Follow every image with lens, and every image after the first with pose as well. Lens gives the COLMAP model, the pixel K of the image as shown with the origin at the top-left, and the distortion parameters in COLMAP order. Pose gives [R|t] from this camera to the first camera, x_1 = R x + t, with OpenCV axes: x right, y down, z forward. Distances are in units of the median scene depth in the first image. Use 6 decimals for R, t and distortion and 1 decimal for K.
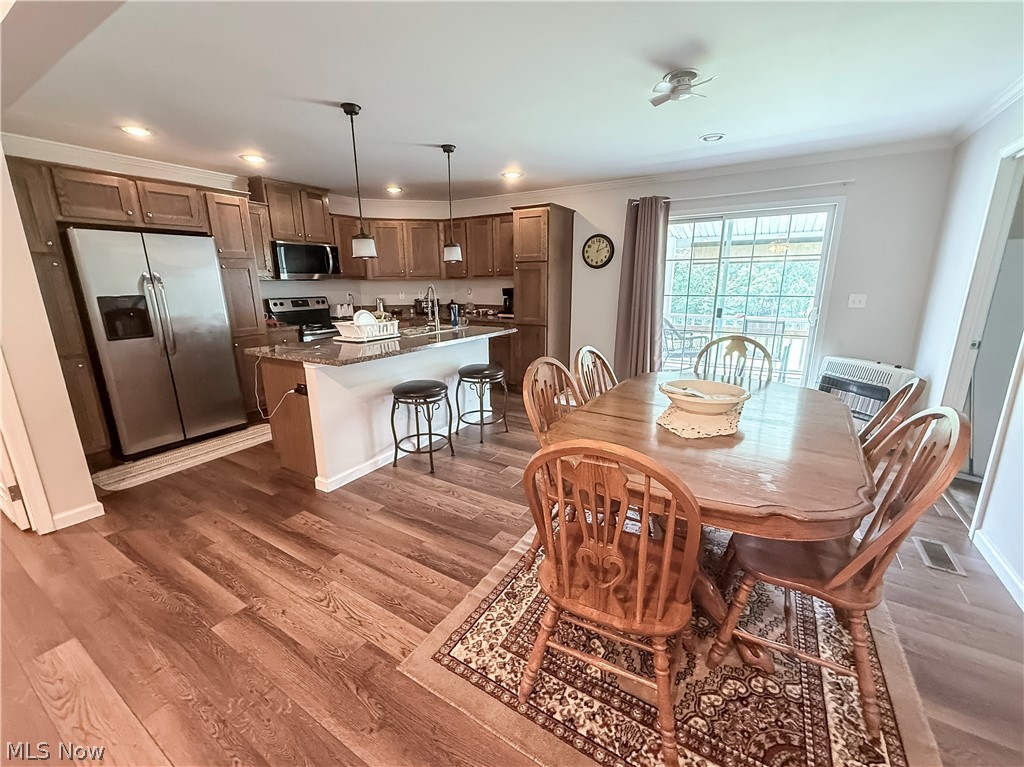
lens RADIAL K [[419.6, 0, 508.0], [0, 419.6, 383.3], [0, 0, 1]] dist [-0.001124, 0.000086]
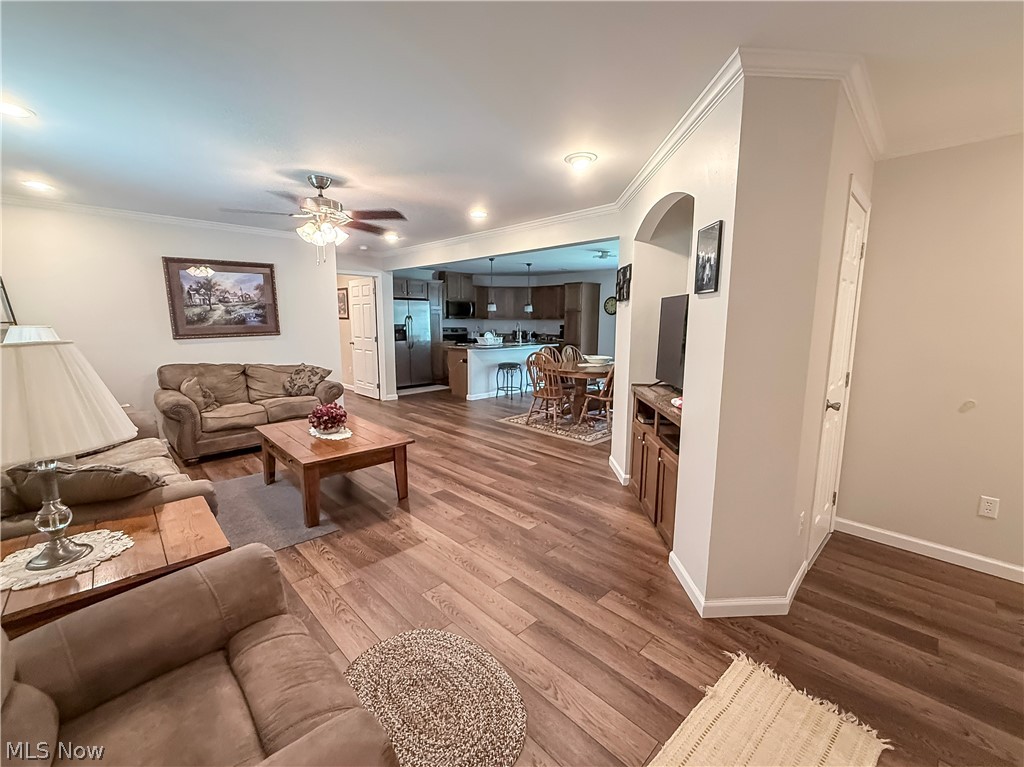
lens RADIAL K [[419.6, 0, 508.0], [0, 419.6, 383.3], [0, 0, 1]] dist [-0.001124, 0.000086]
pose [[0.970190, 0.050082, -0.237116, 0.335531], [-0.071395, 0.994058, -0.082165, 0.297779], [0.231592, 0.096644, 0.968001, -1.232781]]
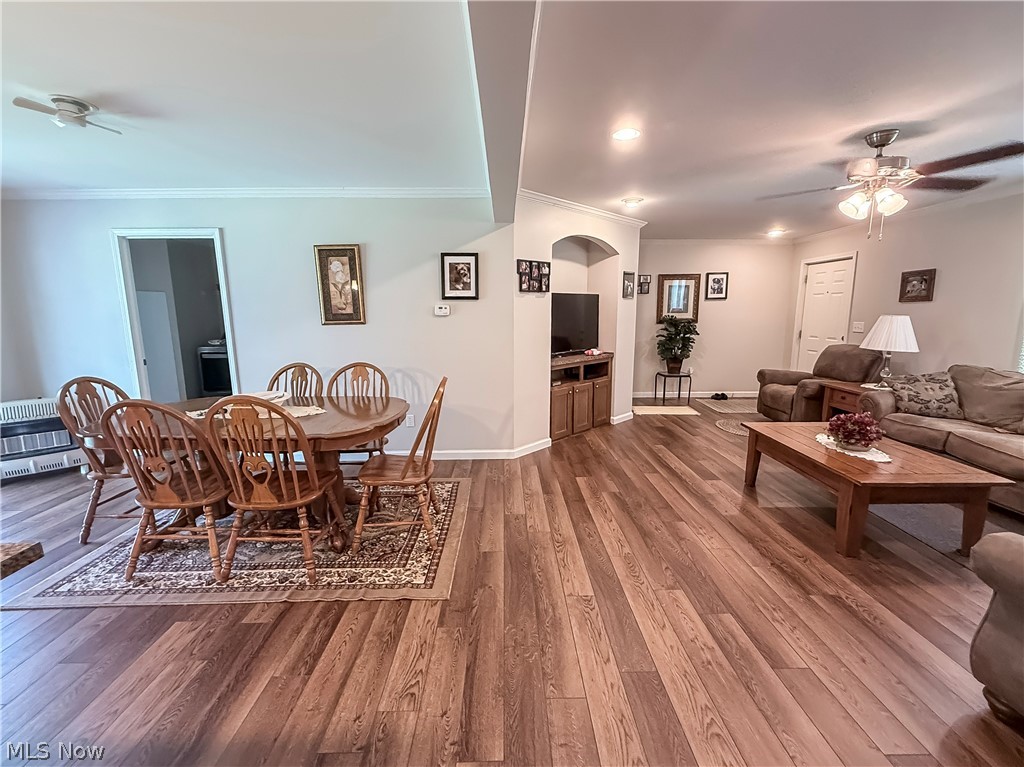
lens RADIAL K [[440.2, 0, 512.0], [0, 440.2, 383.5], [0, 0, 1]] dist [-0.002009, 0.000004]
pose [[-0.541432, -0.129465, 0.830717, -0.663756], [0.211661, 0.935258, 0.283711, -0.146706], [-0.813665, 0.329441, -0.478976, 0.585646]]
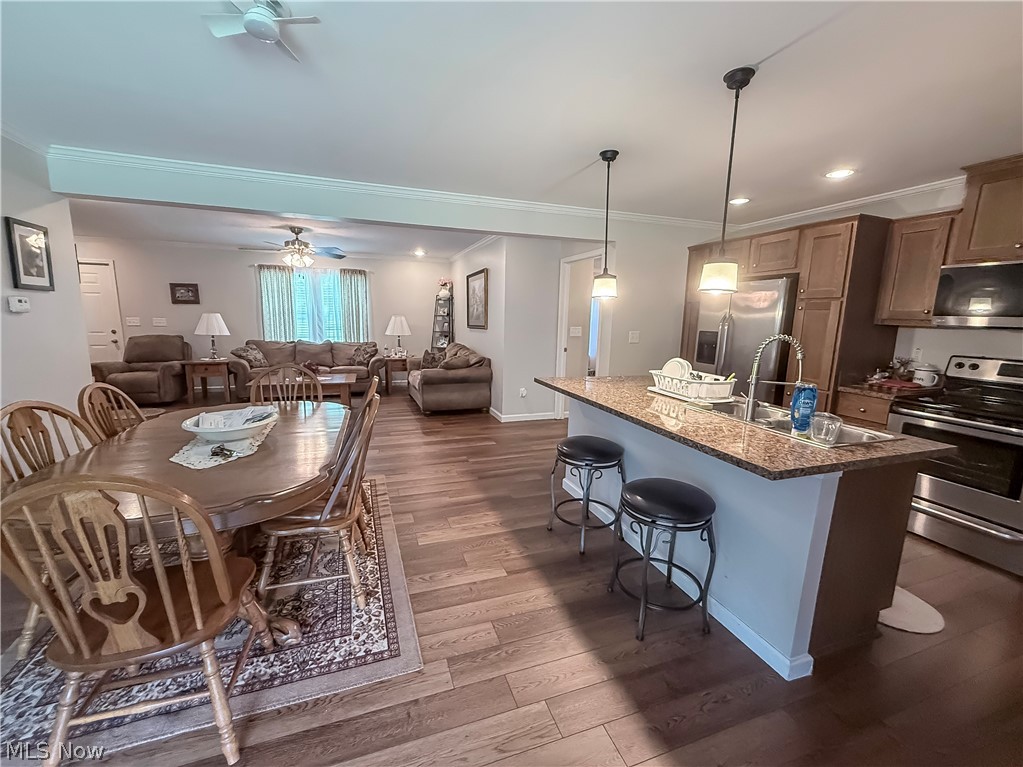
lens RADIAL K [[419.2, 0, 507.5], [0, 419.2, 383.3], [0, 0, 1]] dist [-0.001124, 0.000086]
pose [[-0.624702, 0.120150, -0.771565, 0.493013], [-0.204720, 0.928329, 0.310315, -0.313059], [0.753550, 0.351809, -0.555331, 1.221310]]
